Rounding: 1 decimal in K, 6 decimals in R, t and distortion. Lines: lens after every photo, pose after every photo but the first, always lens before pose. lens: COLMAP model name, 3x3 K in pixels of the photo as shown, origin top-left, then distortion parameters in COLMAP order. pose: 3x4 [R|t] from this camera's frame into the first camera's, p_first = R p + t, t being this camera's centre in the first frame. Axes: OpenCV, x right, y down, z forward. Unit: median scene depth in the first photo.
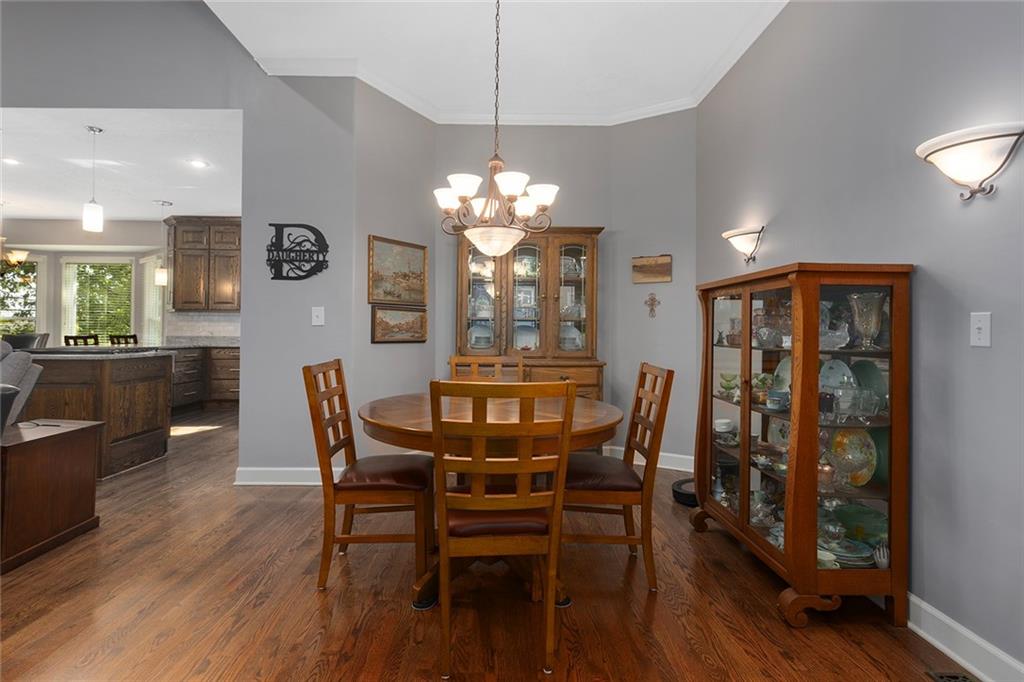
lens RADIAL K [[497.8, 0, 512.7], [0, 497.8, 327.3], [0, 0, 1]] dist [-0.002457, 0.003210]
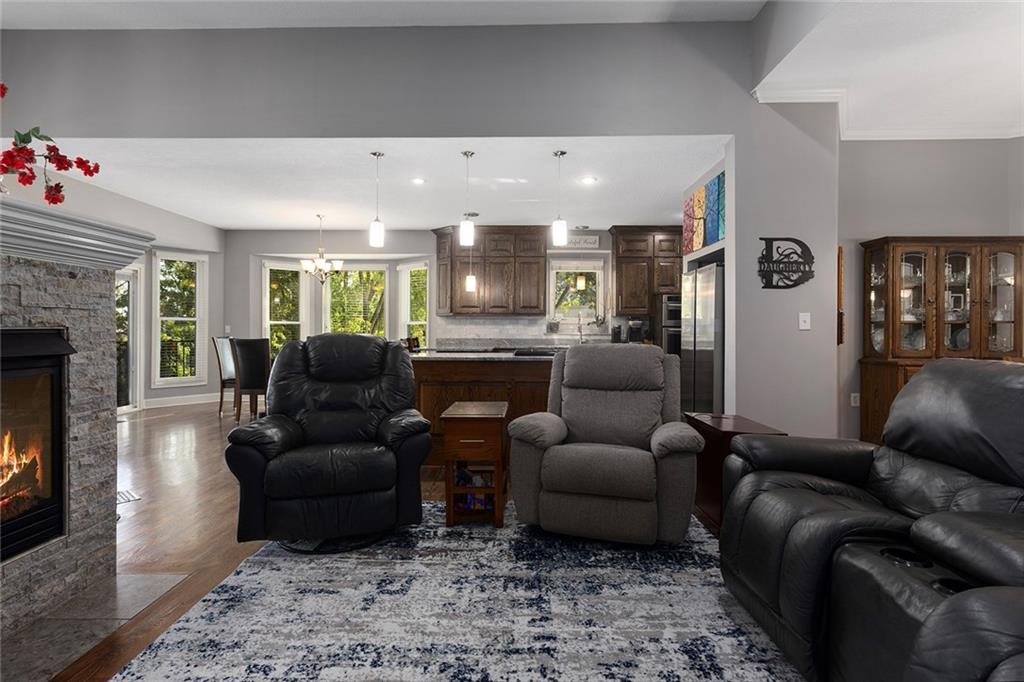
lens RADIAL K [[497.8, 0, 505.2], [0, 497.8, 334.7], [0, 0, 1]] dist [-0.002457, 0.003210]
pose [[0.998921, -0.002243, -0.046396, -0.927296], [0.002956, 0.999878, 0.015309, -0.010911], [0.046356, -0.015430, 0.998806, -0.122702]]
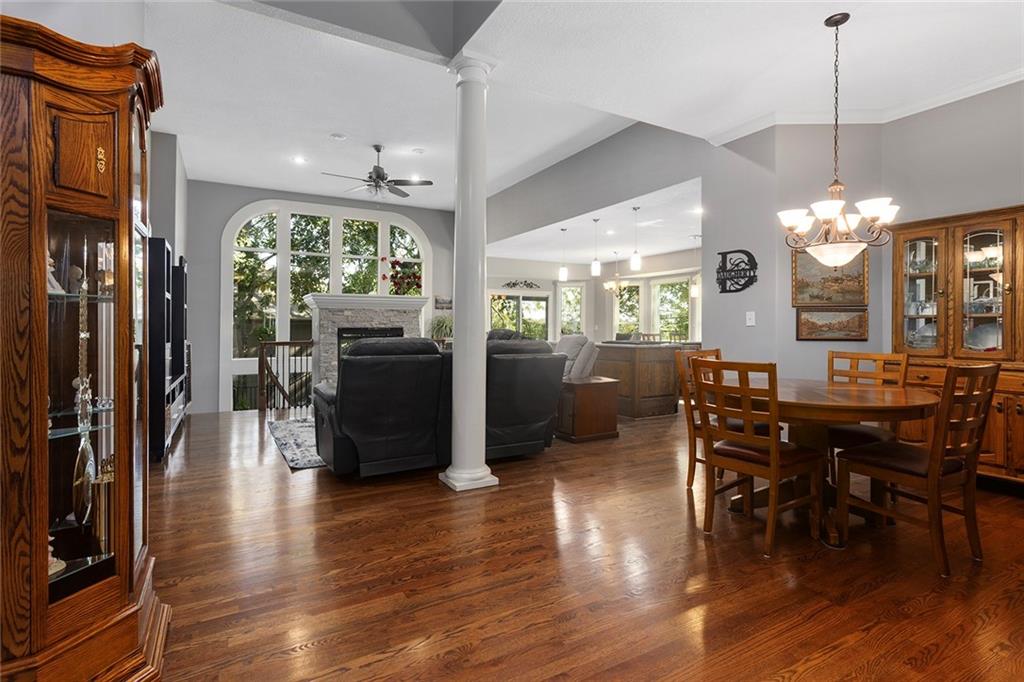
lens RADIAL K [[497.8, 0, 506.5], [0, 497.8, 326.1], [0, 0, 1]] dist [-0.002457, 0.003210]
pose [[0.473290, -0.009672, -0.880854, 0.417899], [0.007987, 0.999946, -0.006687, 0.000163], [0.880870, -0.003871, 0.473342, -0.163540]]
